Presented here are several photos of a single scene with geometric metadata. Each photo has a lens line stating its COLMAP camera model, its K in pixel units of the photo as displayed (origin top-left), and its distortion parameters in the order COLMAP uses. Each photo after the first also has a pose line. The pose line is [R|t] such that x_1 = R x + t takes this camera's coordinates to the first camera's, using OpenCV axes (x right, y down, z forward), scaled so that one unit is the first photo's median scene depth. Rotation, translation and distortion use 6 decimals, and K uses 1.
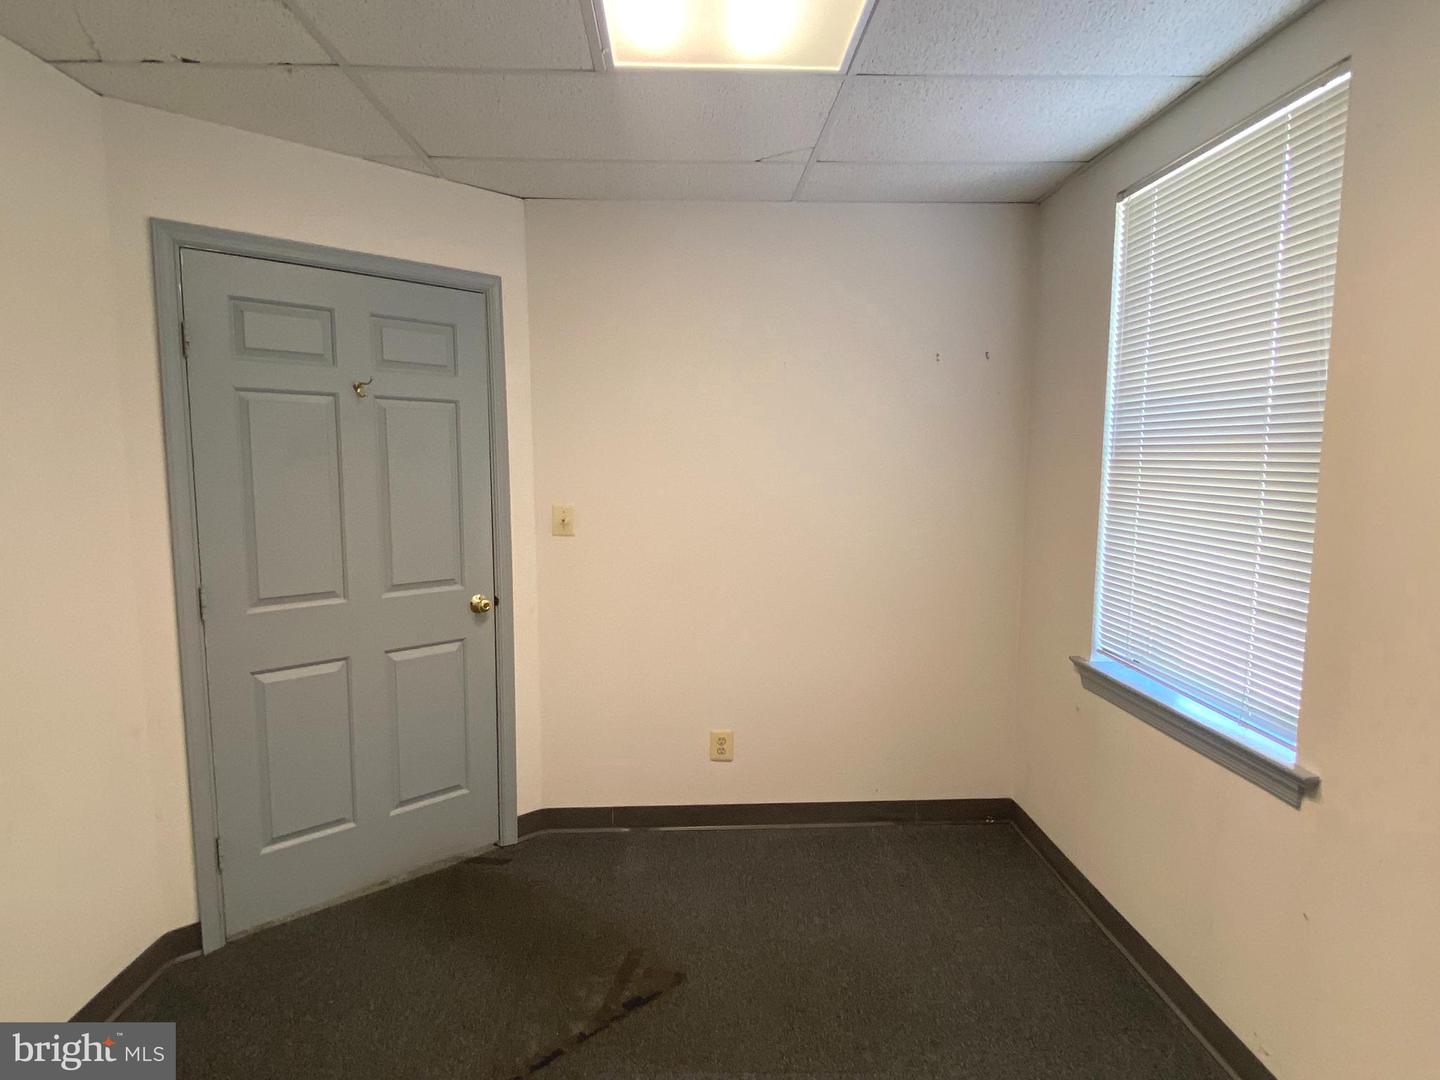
lens RADIAL K [[846.4, 0, 721.7], [0, 846.4, 550.9], [0, 0, 1]] dist [0.003224, 0.000637]
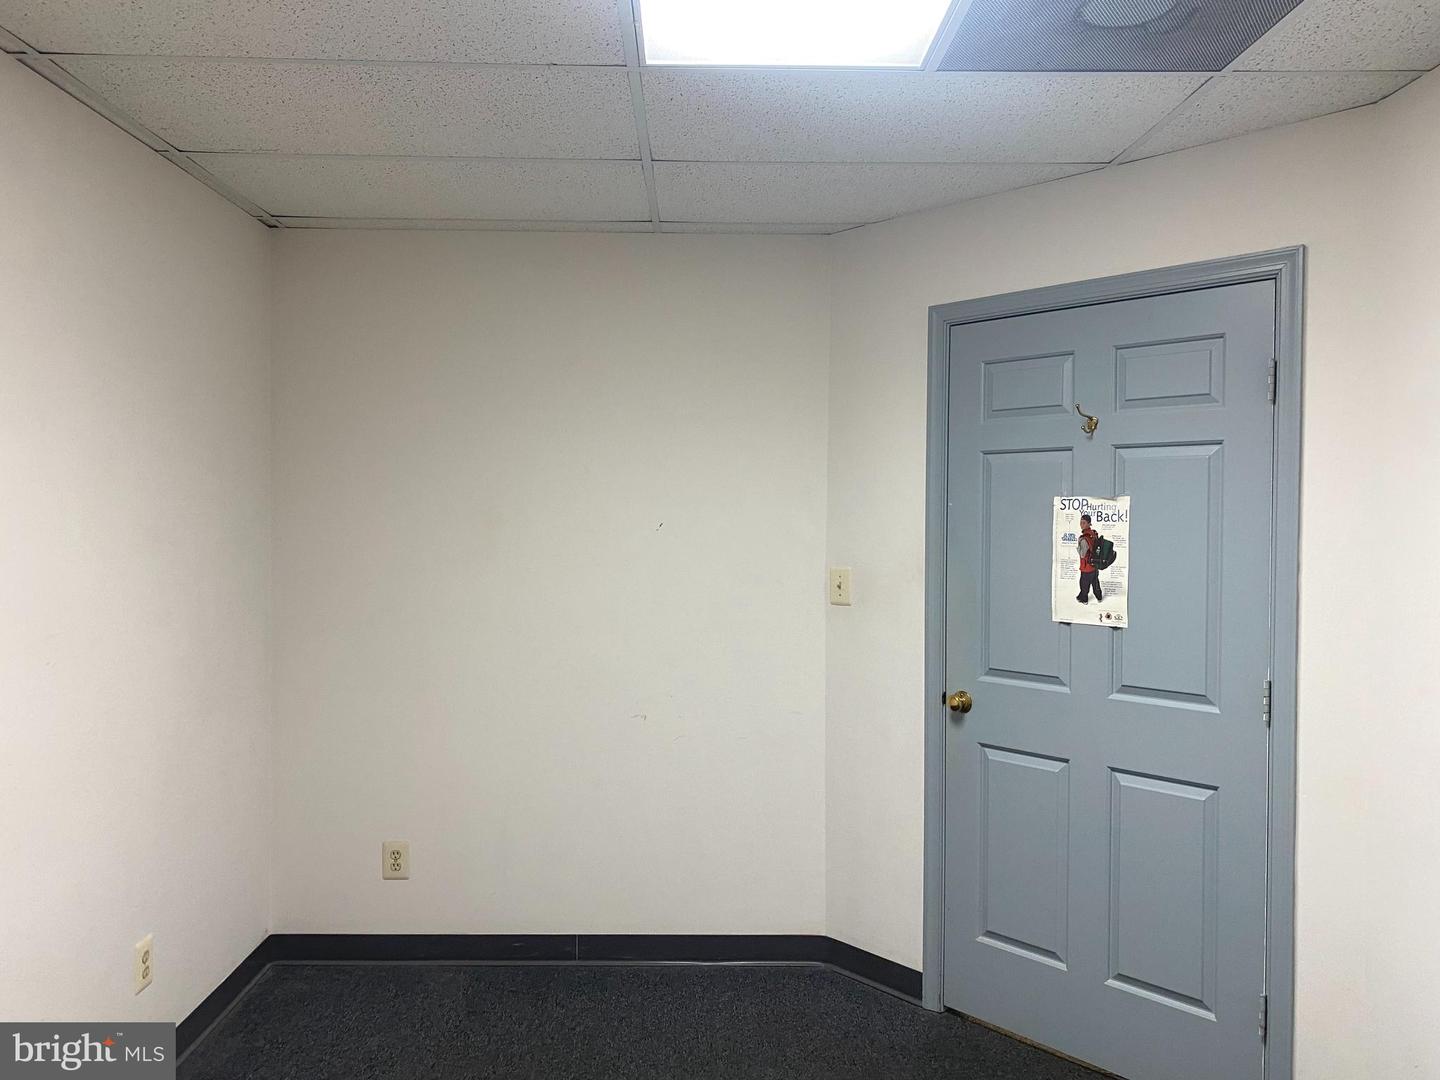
lens RADIAL K [[1143.1, 0, 720.0], [0, 1143.1, 540.0], [0, 0, 1]] dist [0.026776, -0.000820]
pose [[-0.036448, 0.017750, -0.999178, 0.718544], [-0.120042, 0.992525, 0.022010, -0.075180], [0.992099, 0.120746, -0.034045, 0.694713]]
